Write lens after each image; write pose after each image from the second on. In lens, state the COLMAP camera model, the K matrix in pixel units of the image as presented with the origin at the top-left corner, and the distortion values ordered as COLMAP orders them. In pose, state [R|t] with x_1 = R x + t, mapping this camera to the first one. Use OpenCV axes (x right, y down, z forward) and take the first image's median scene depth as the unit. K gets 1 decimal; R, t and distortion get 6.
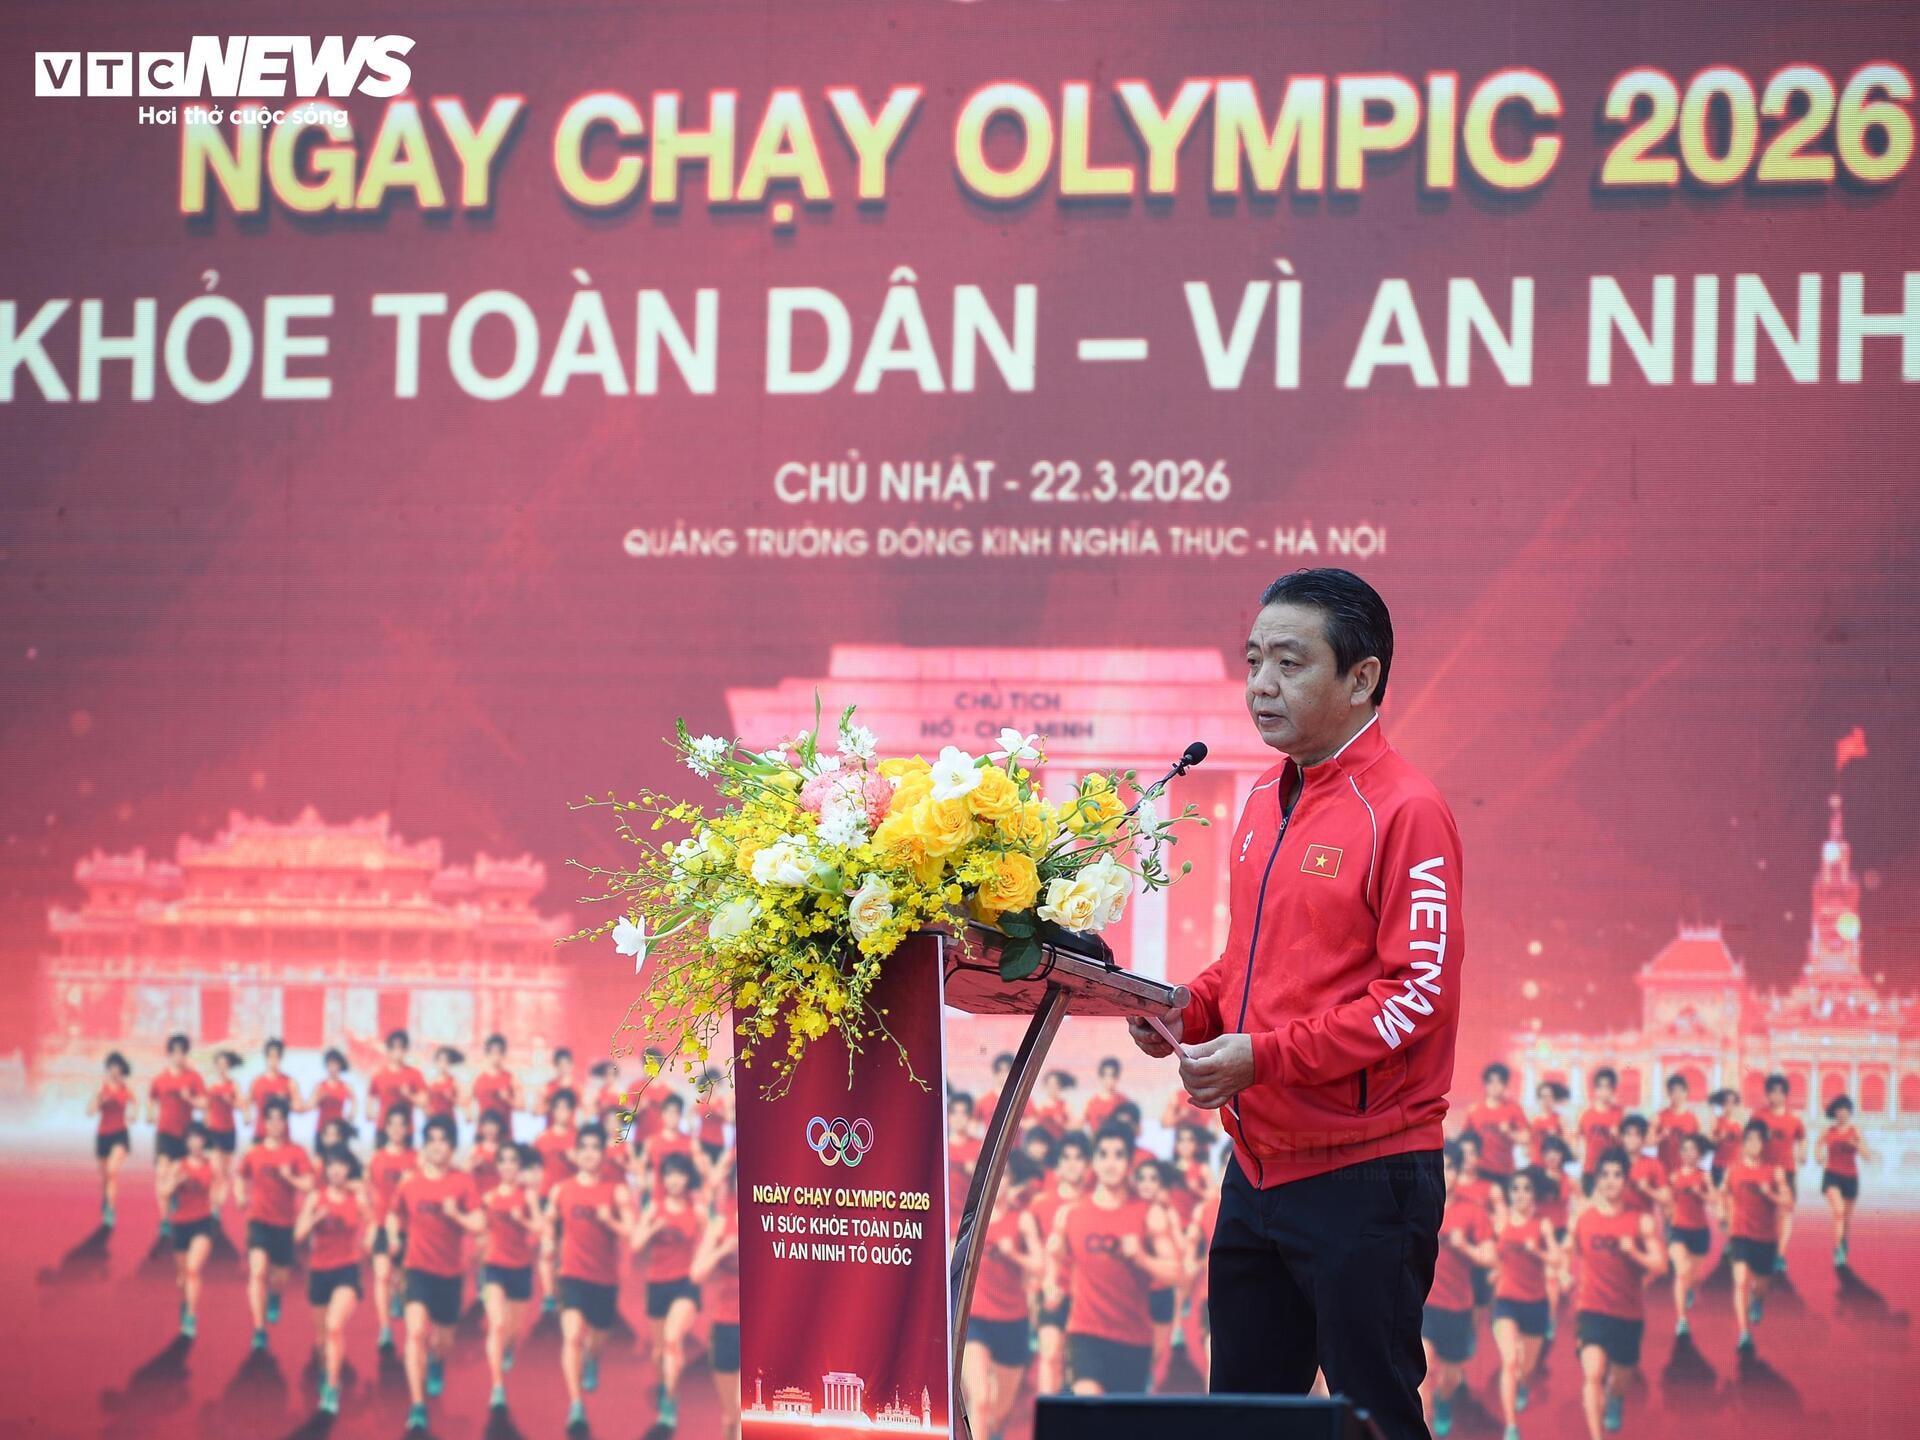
lens RADIAL K [[10440.5, 0, 945.3], [0, 10440.5, 727.4], [0, 0, 1]] dist [-0.200647, 0.000000]
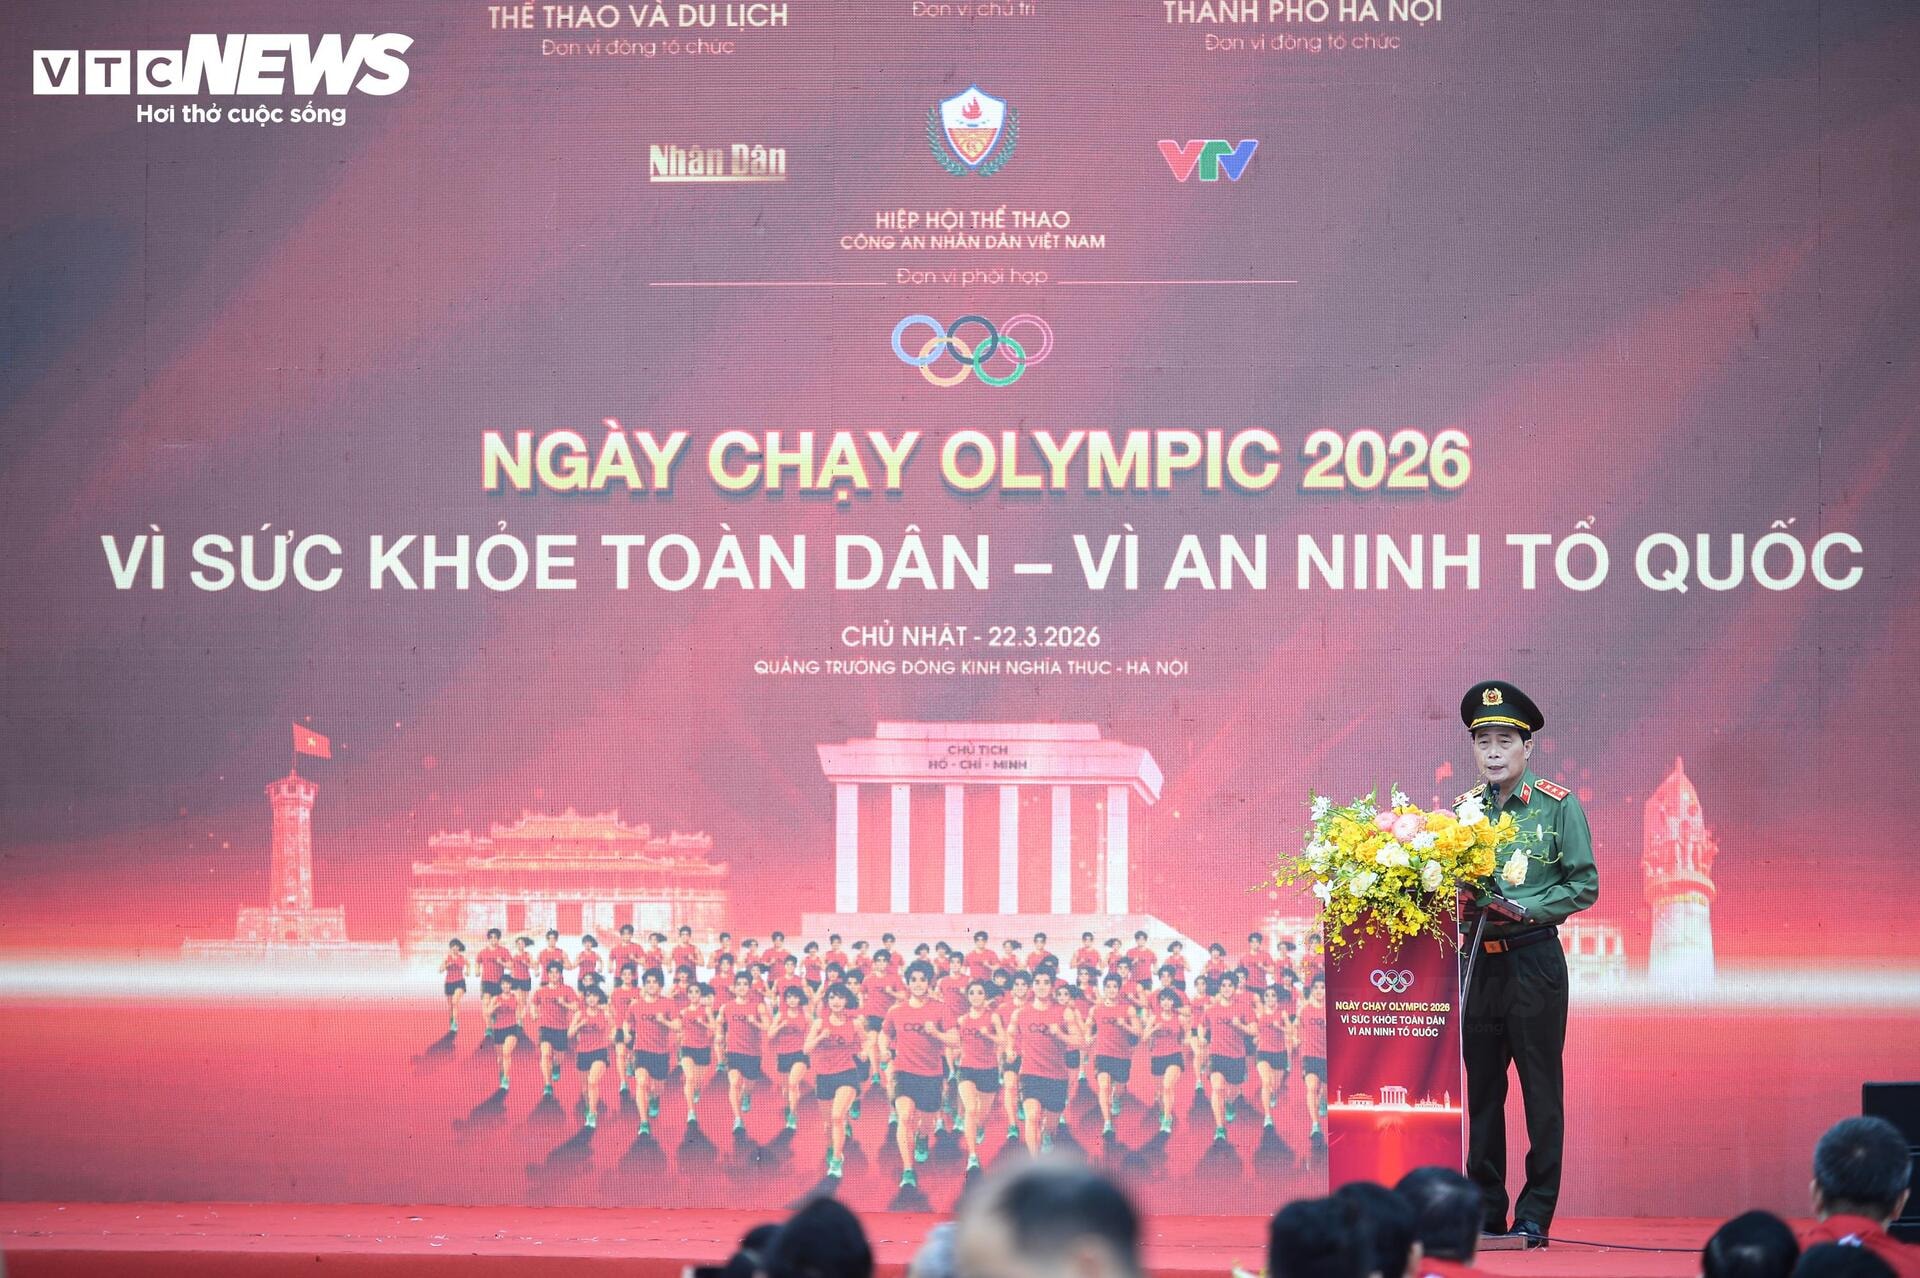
lens RADIAL K [[9638.9, 0, 960.0], [0, 9638.9, 637.0], [0, 0, 1]] dist [-0.075901, 0.000000]
pose [[0.943509, -0.009176, 0.331219, -0.592877], [0.005840, 0.999922, 0.011065, -0.043499], [-0.331295, -0.008506, 0.943489, -0.691322]]
